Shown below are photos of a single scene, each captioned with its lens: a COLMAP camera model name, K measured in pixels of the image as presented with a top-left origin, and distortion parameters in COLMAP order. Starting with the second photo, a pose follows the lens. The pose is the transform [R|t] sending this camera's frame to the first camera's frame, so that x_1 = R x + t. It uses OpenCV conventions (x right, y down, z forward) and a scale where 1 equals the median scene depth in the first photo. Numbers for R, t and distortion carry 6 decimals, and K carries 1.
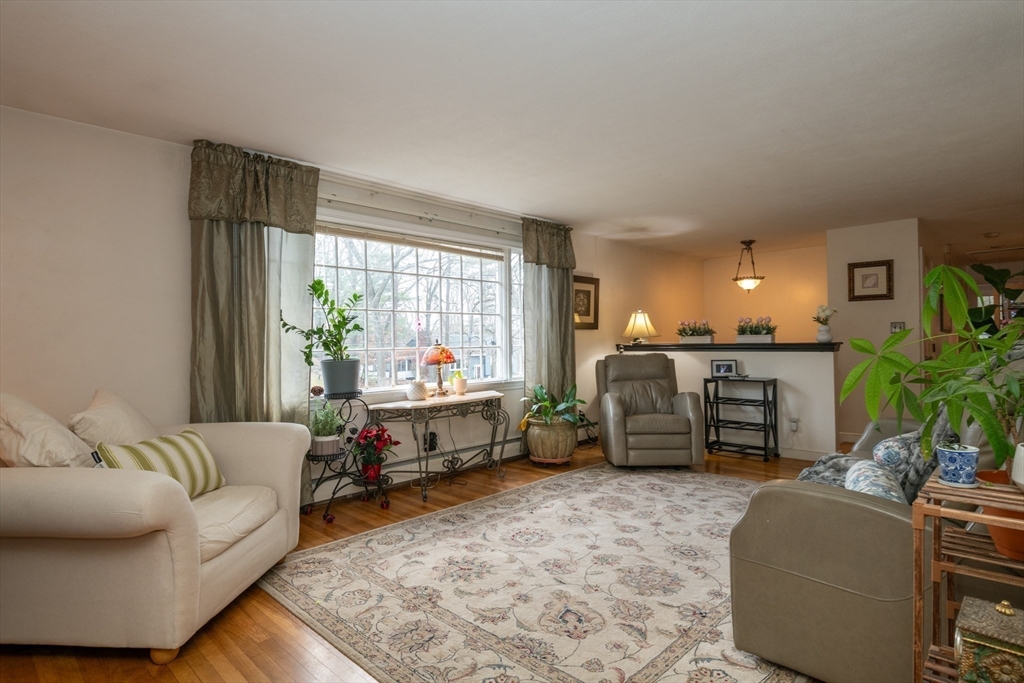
lens RADIAL K [[546.5, 0, 515.8], [0, 546.5, 342.9], [0, 0, 1]] dist [-0.014896, -0.001425]
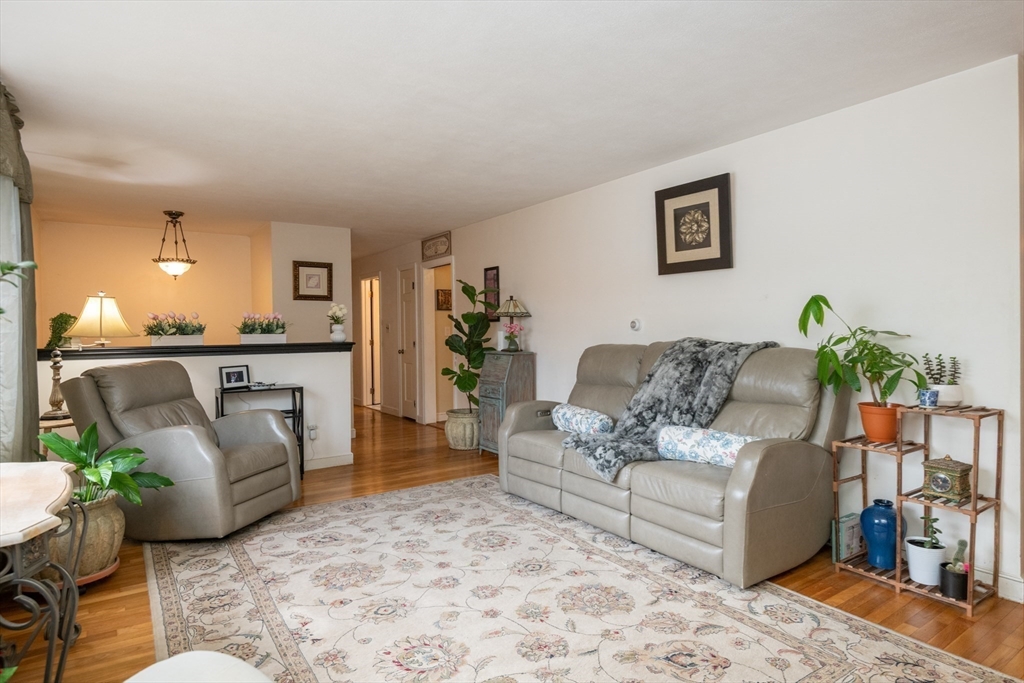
lens RADIAL K [[582.9, 0, 512.8], [0, 582.9, 342.6], [0, 0, 1]] dist [0.013695, -0.001499]
pose [[0.195036, -0.008925, 0.980755, -0.524886], [0.011690, 0.999909, 0.006775, -0.004623], [-0.980726, 0.010143, 0.195123, 0.660456]]
